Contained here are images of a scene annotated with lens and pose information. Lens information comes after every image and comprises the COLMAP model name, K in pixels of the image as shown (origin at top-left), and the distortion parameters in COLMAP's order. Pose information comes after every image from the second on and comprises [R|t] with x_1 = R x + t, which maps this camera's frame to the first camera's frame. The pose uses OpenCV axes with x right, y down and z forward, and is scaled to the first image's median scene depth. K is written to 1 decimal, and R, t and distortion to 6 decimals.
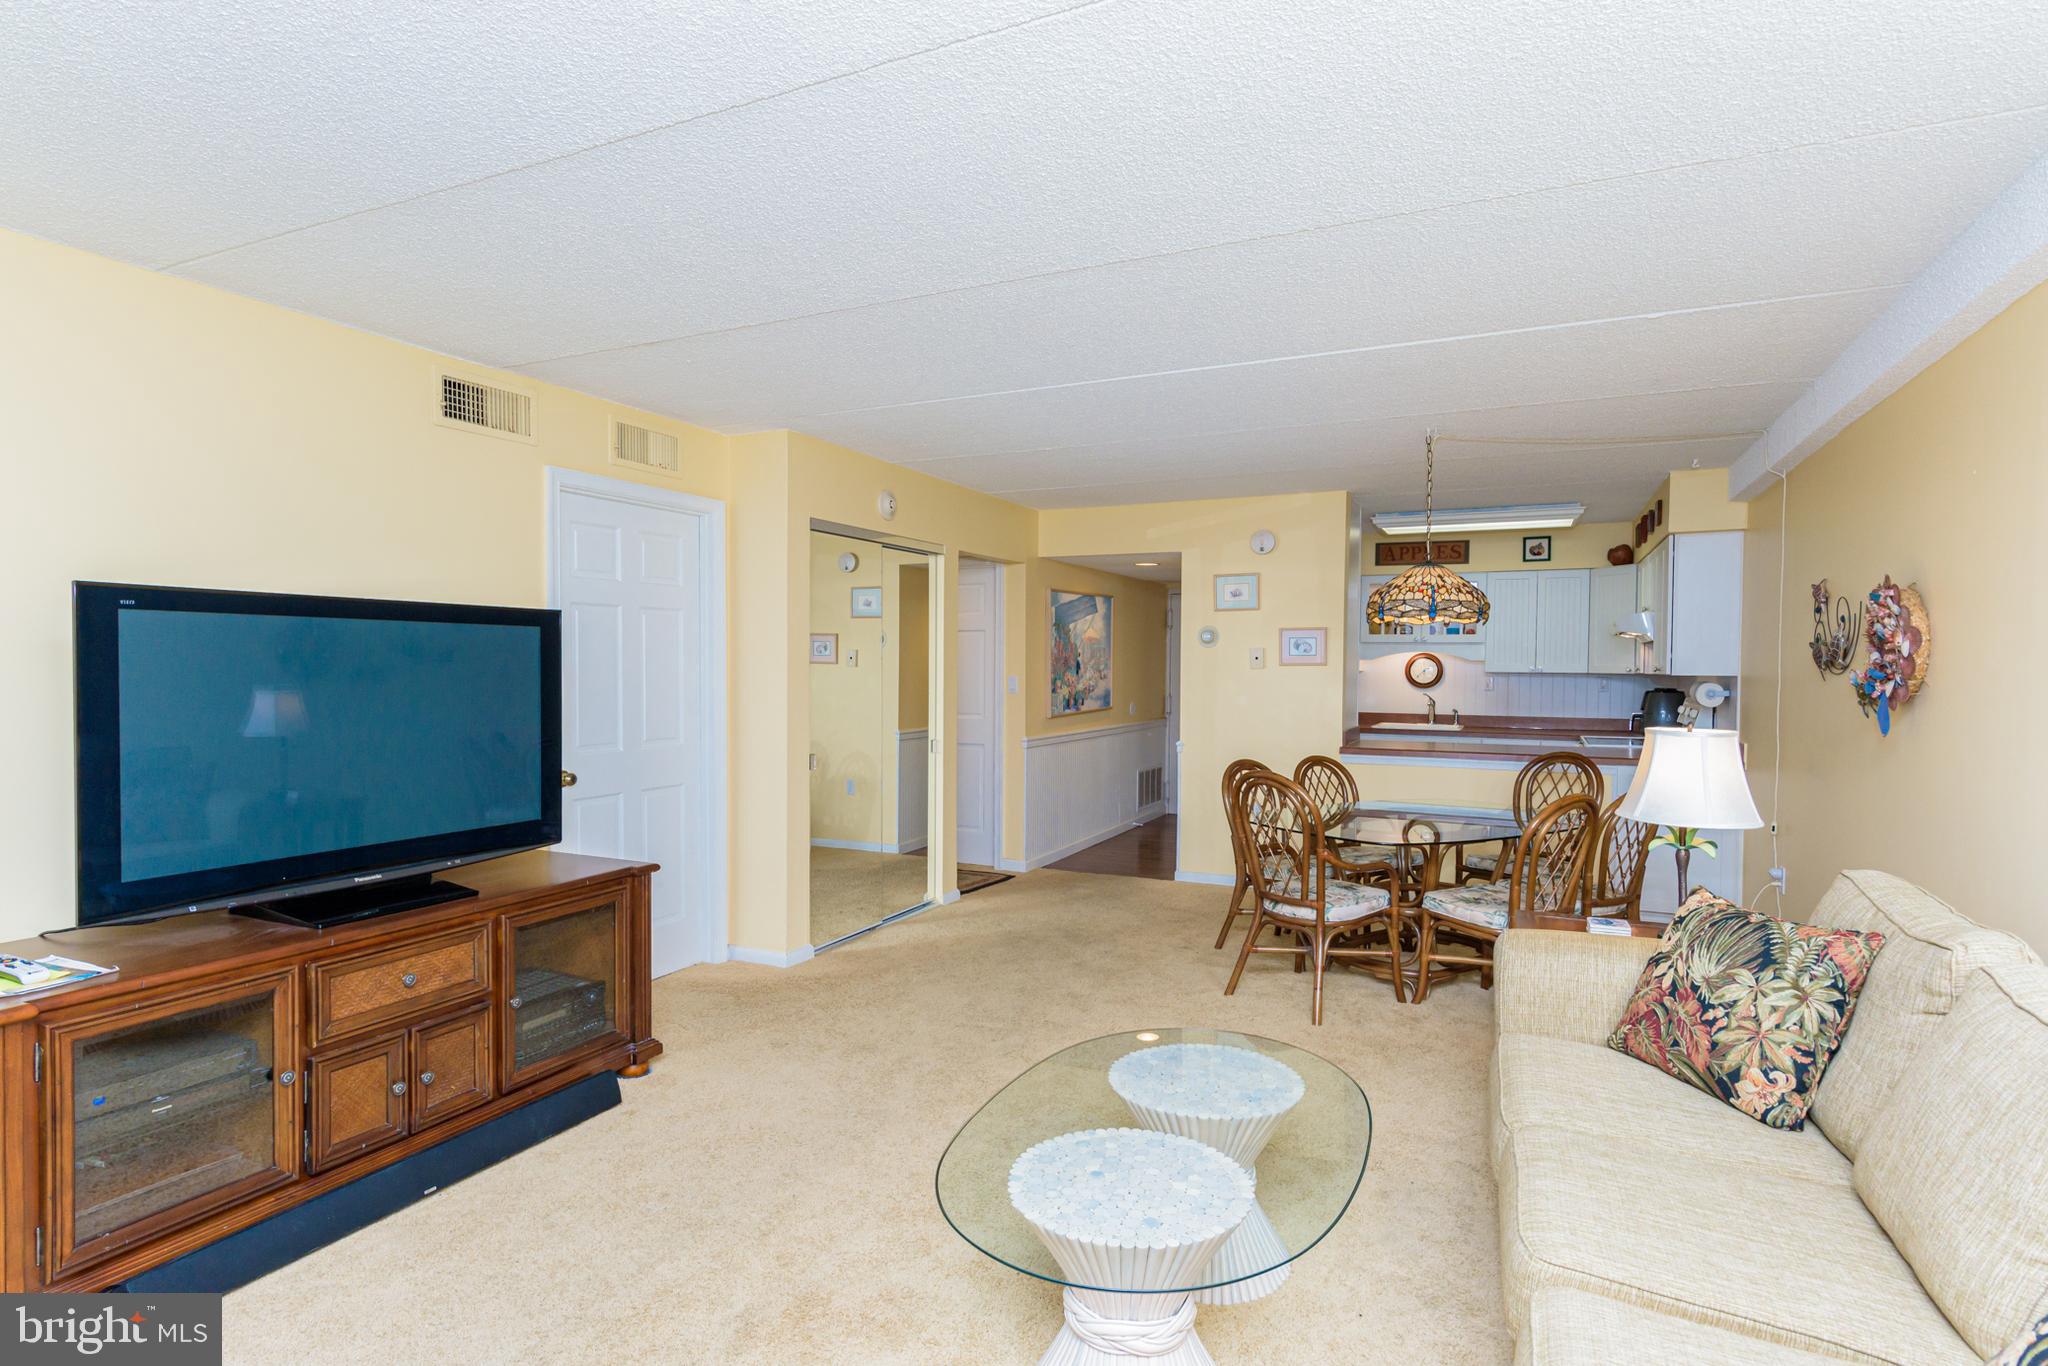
lens RADIAL K [[1053.5, 0, 998.0], [0, 1053.5, 689.4], [0, 0, 1]] dist [0.012994, -0.000801]
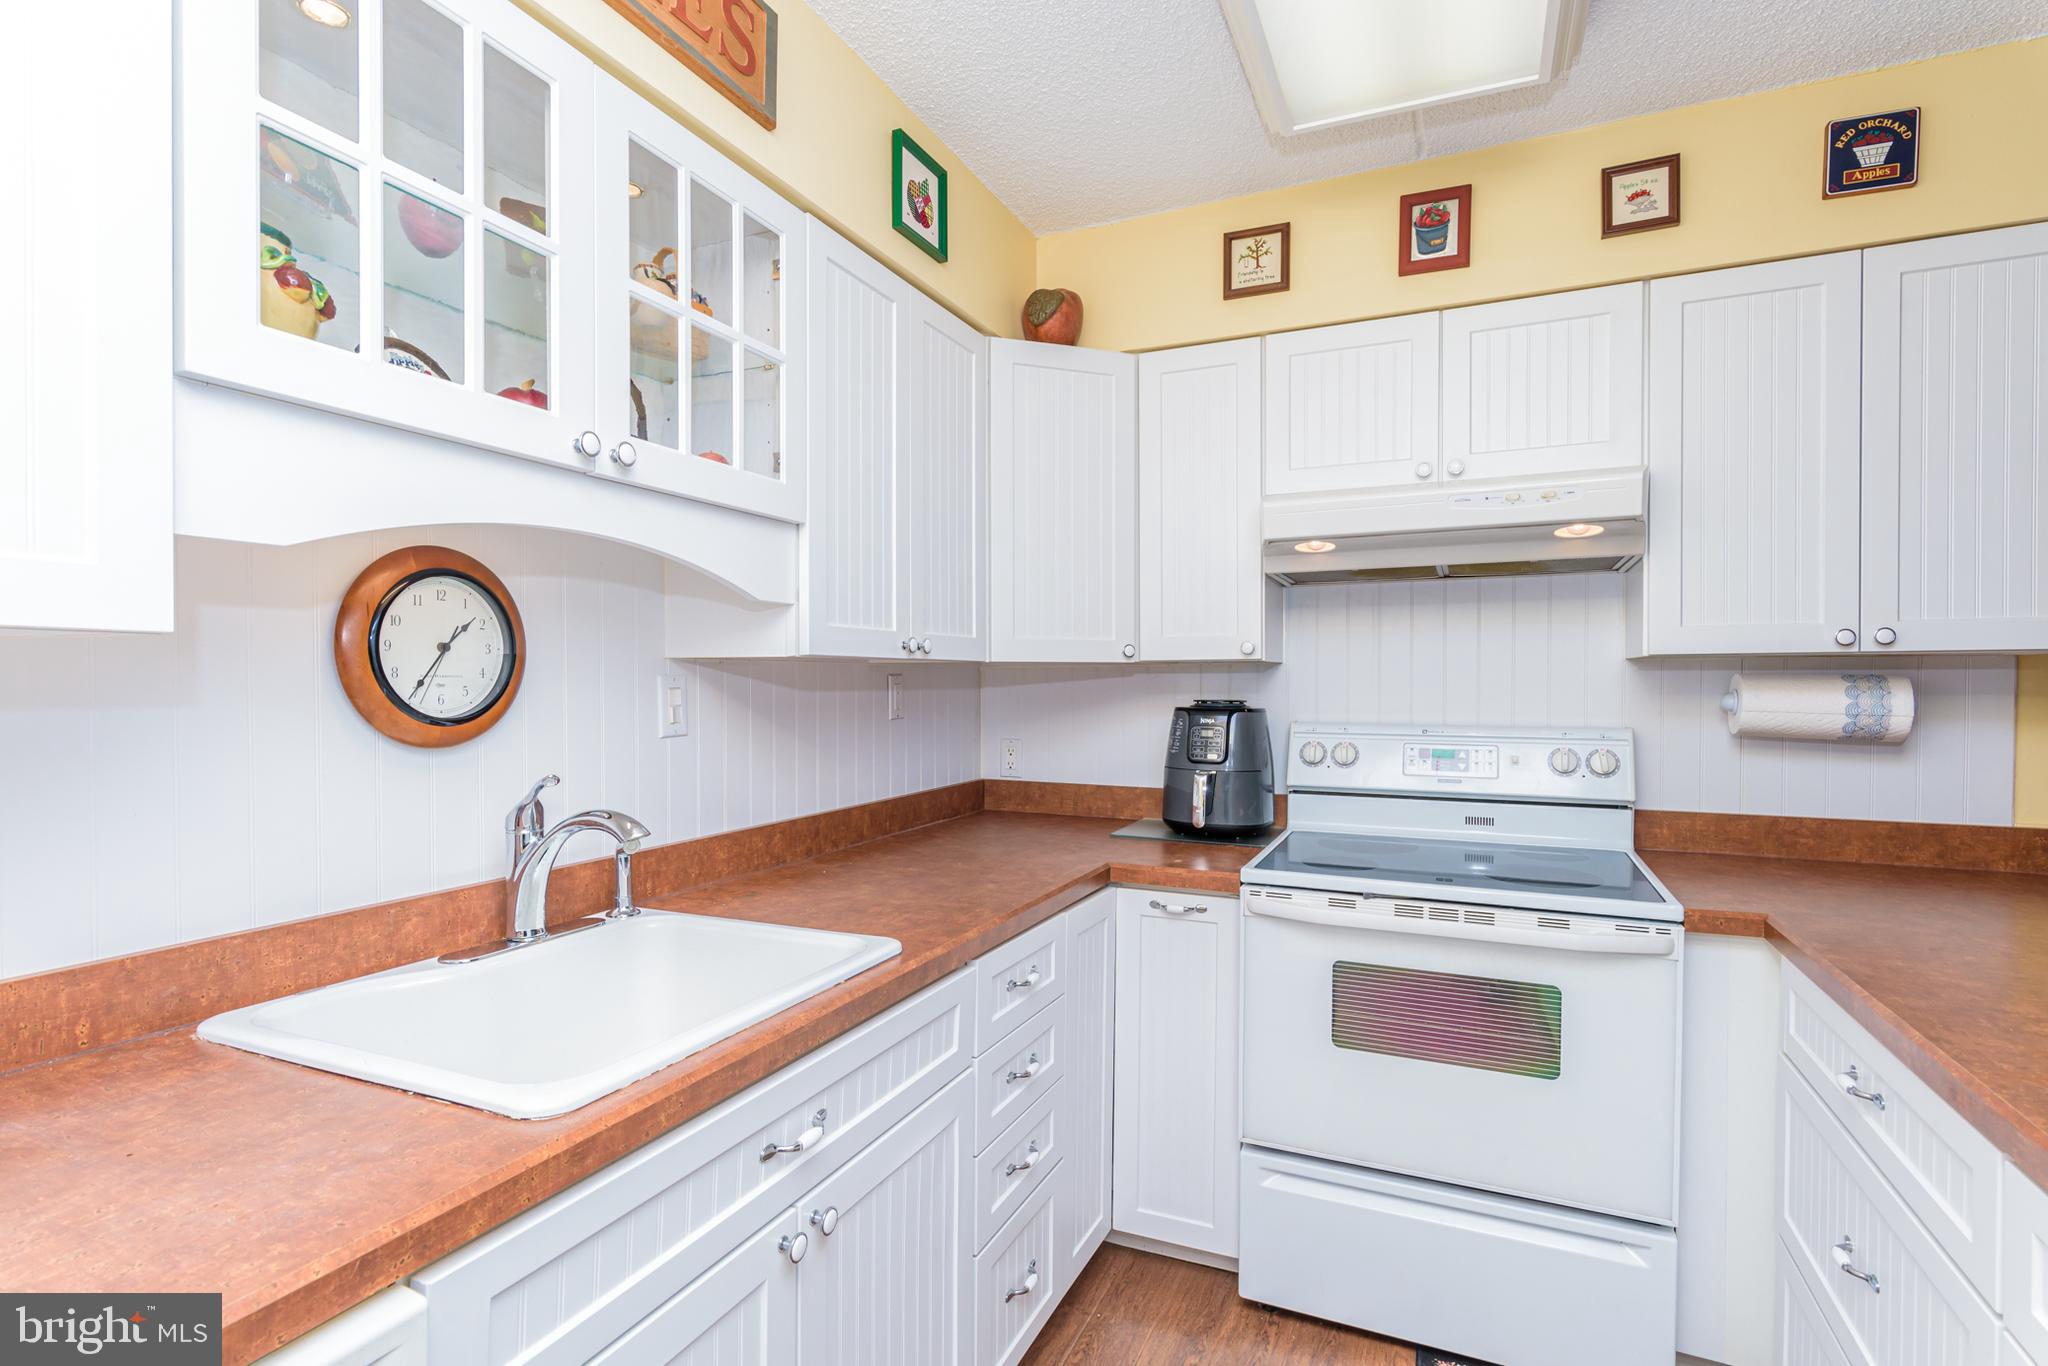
lens RADIAL K [[988.7, 0, 1022.4], [0, 988.7, 695.3], [0, 0, 1]] dist [0.002630, -0.001498]
pose [[-0.036579, -0.022858, 0.999069, 0.337587], [0.025842, 0.999382, 0.023811, -0.015730], [-0.998997, 0.026688, -0.035965, 1.313855]]
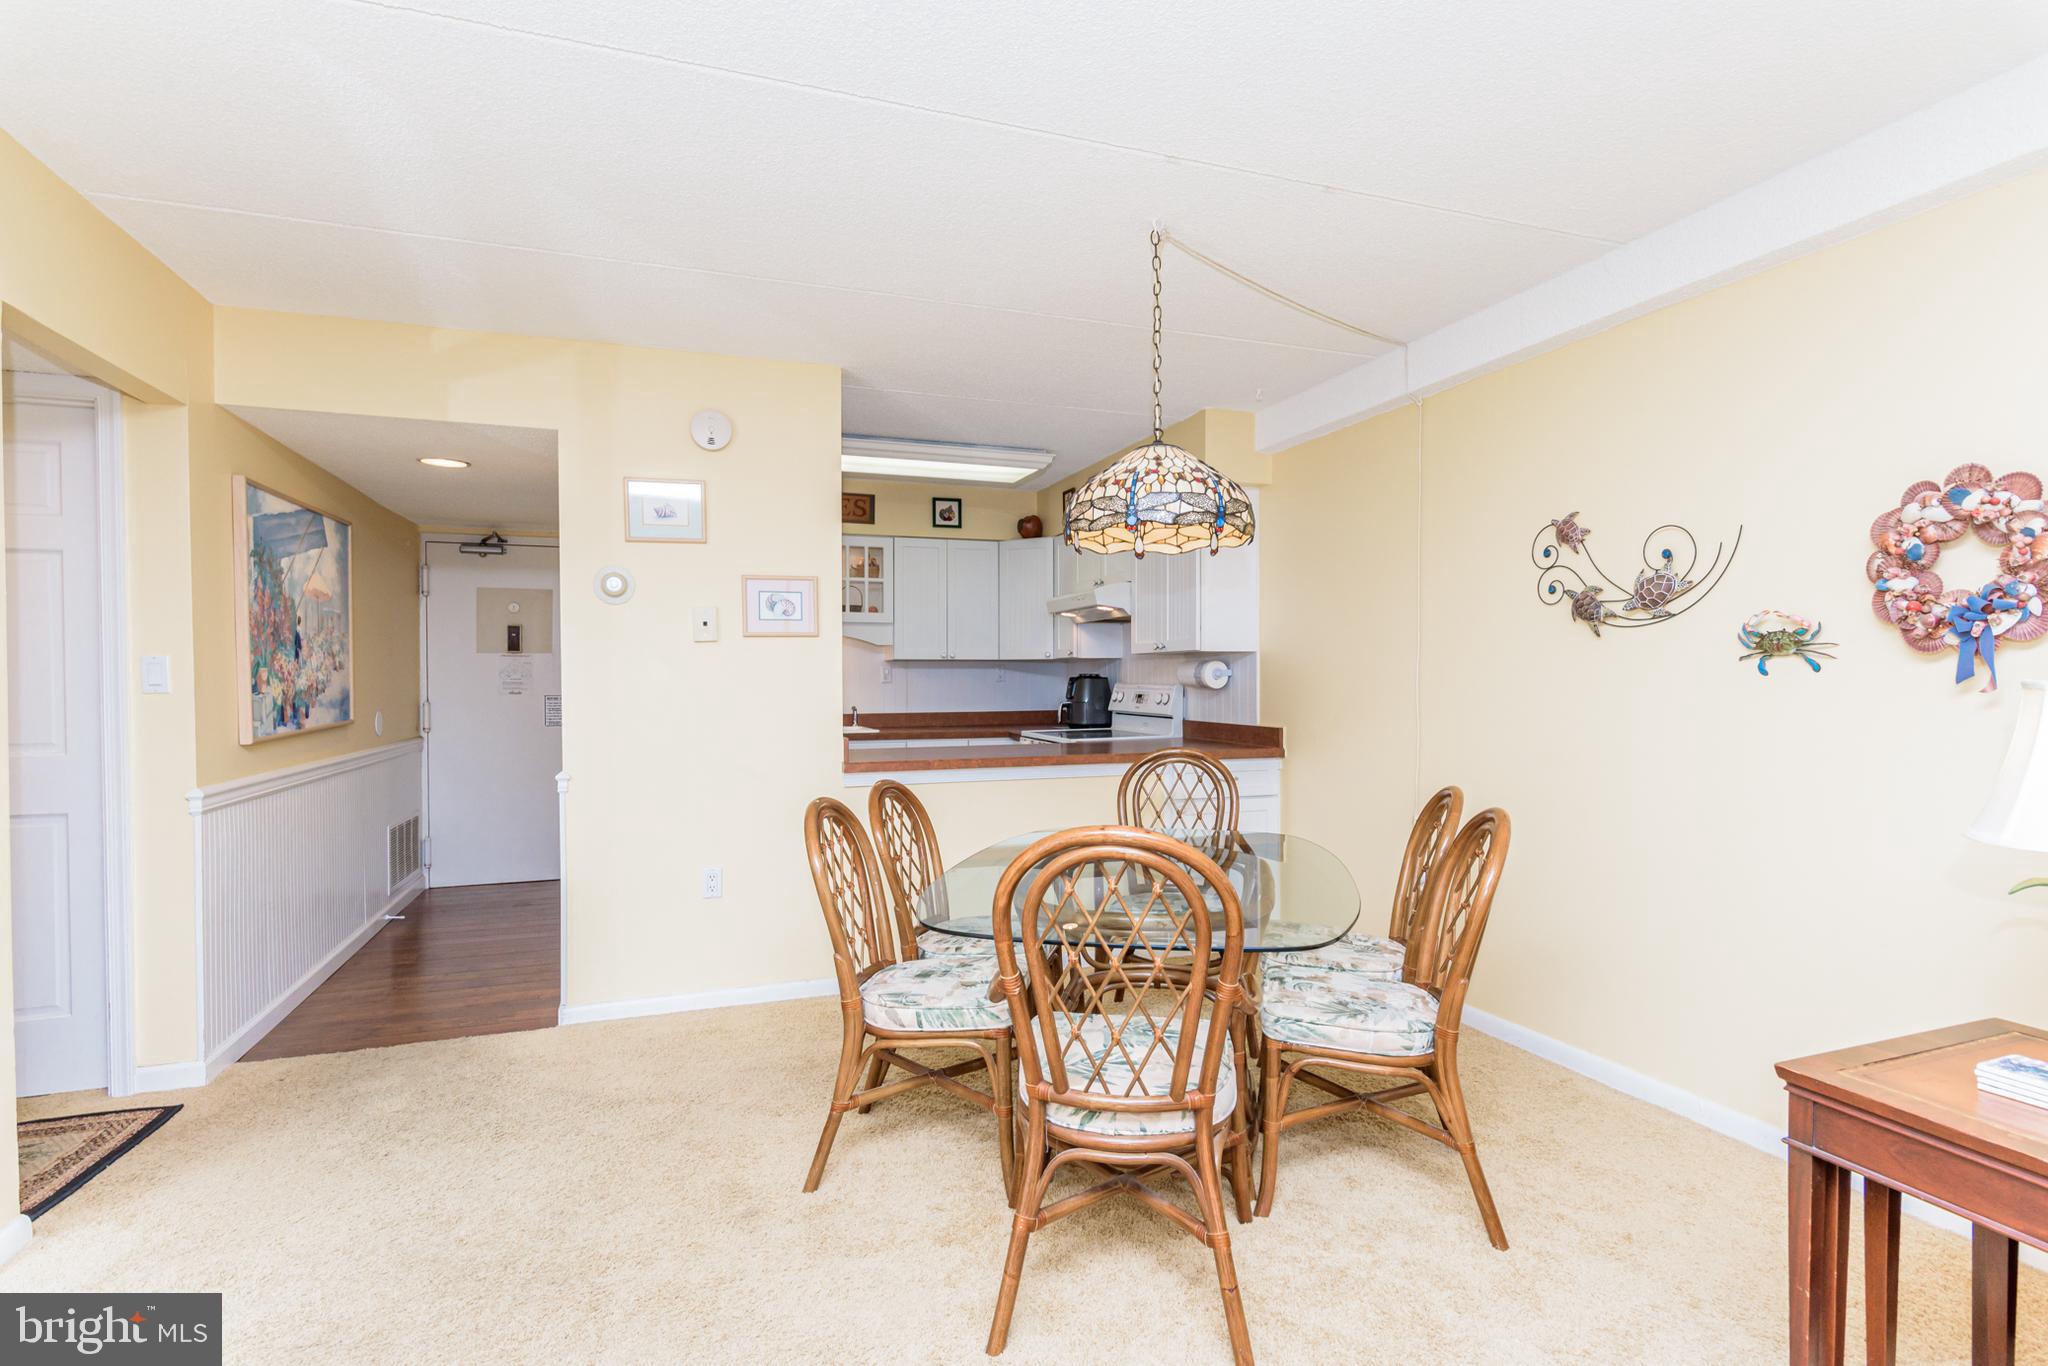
lens RADIAL K [[1019.9, 0, 1024.1], [0, 1019.9, 692.4], [0, 0, 1]] dist [0.001682, -0.000620]
pose [[0.692380, -0.018750, 0.721289, -0.052714], [0.025722, 0.999668, 0.001296, 0.014733], [-0.721074, 0.017656, 0.692633, 0.522333]]
